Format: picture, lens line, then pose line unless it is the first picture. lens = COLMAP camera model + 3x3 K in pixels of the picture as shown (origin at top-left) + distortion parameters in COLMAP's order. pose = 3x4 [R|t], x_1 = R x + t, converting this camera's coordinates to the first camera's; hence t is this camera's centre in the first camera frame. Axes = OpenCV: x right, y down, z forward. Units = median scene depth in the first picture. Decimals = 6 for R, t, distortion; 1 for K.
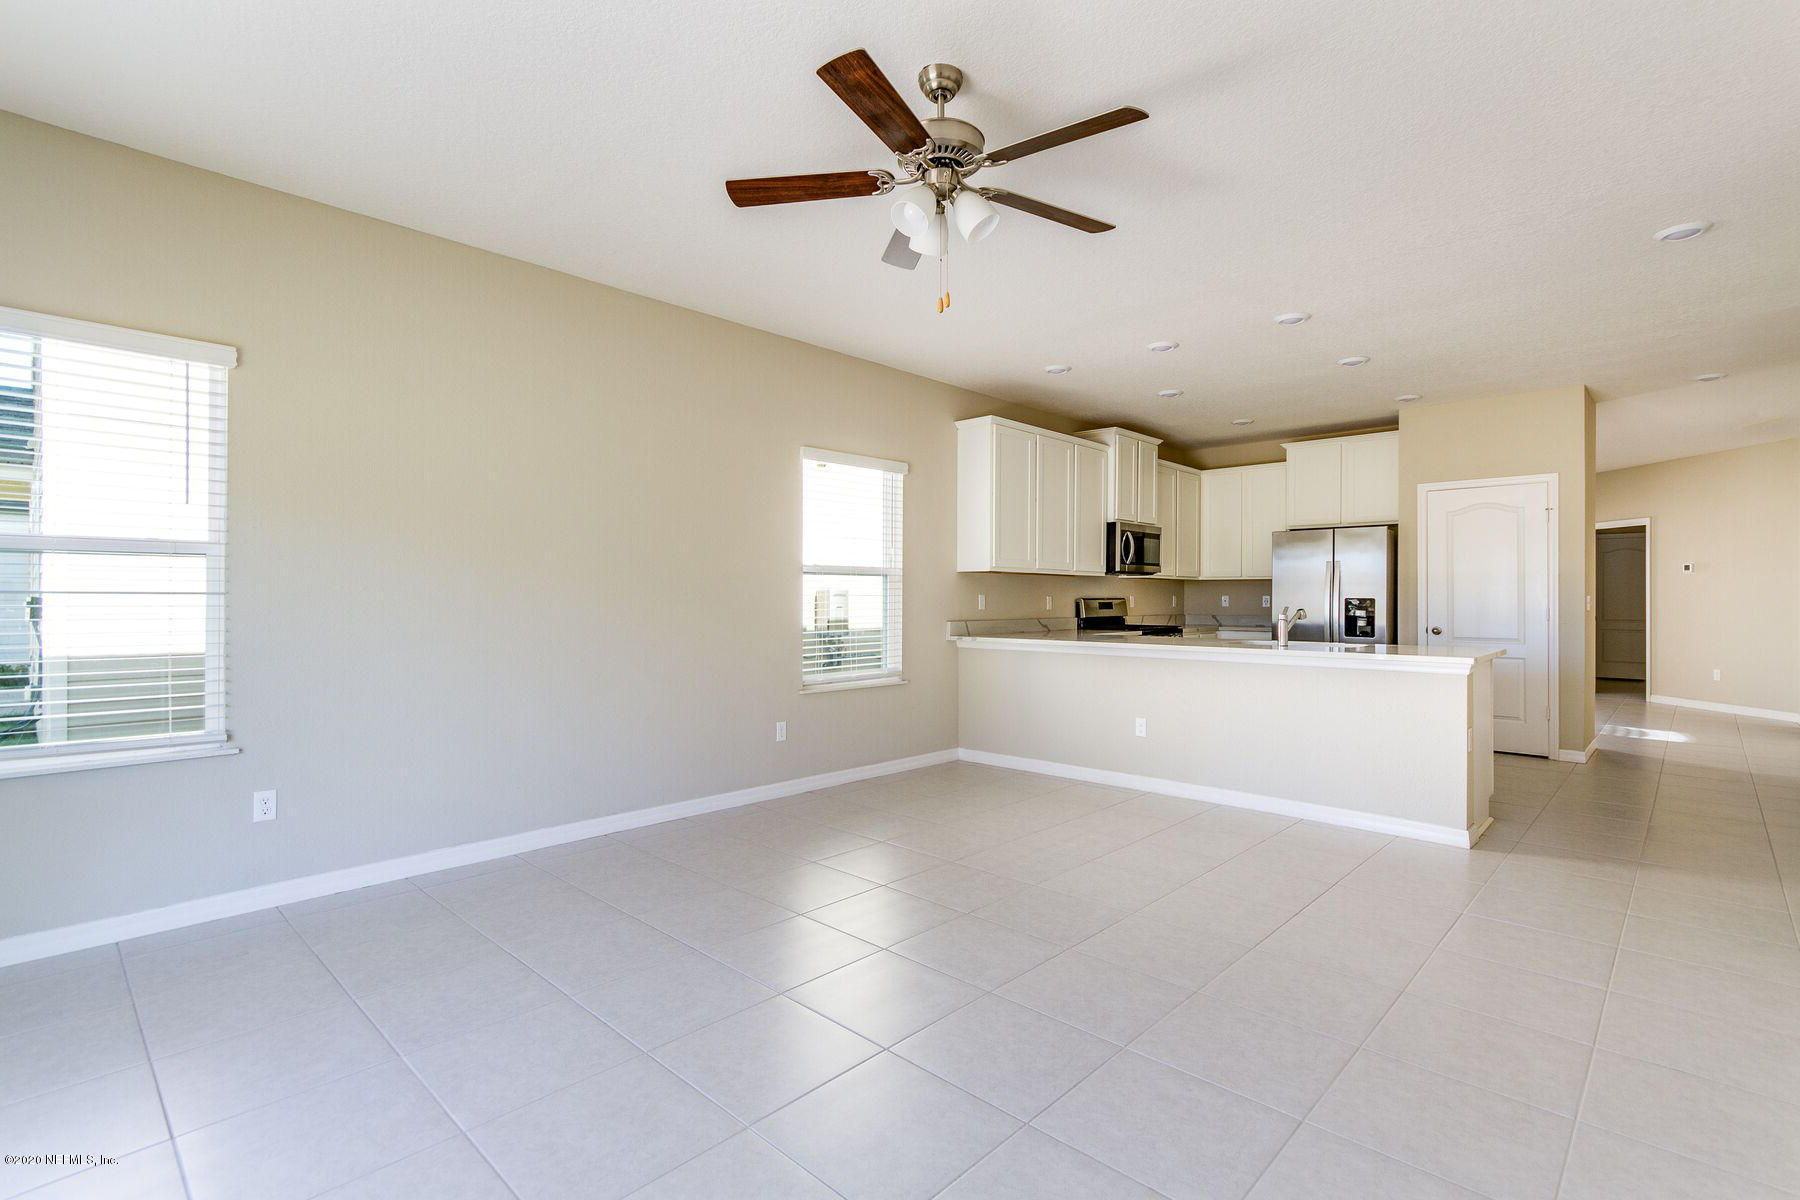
lens RADIAL K [[834.1, 0, 894.7], [0, 834.1, 597.0], [0, 0, 1]] dist [0.003670, -0.000295]
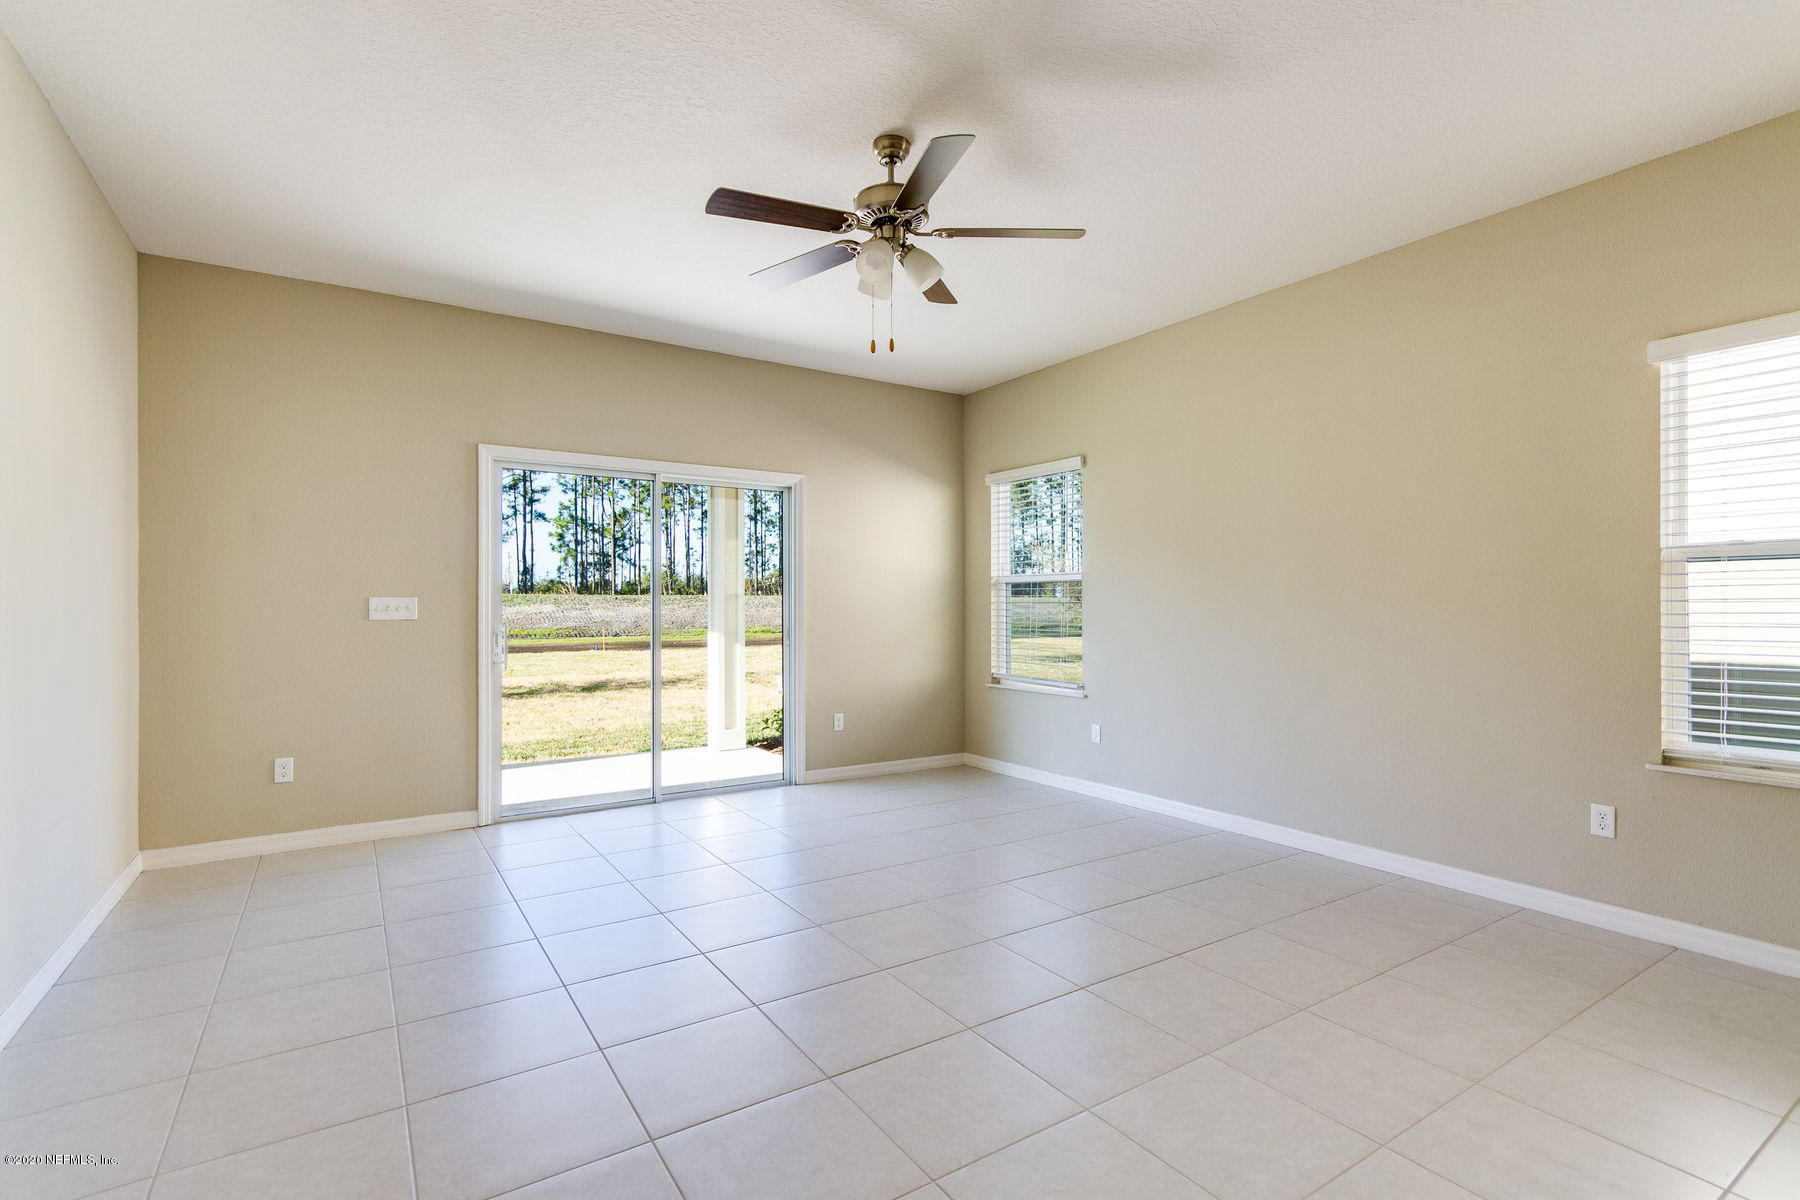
lens RADIAL K [[839.2, 0, 893.1], [0, 839.2, 608.5], [0, 0, 1]] dist [0.001349, 0.000239]
pose [[-0.225146, 0.000552, -0.974325, 0.427845], [-0.000042, 1.000000, 0.000576, 0.003182], [0.974325, 0.000171, -0.225145, 0.459444]]
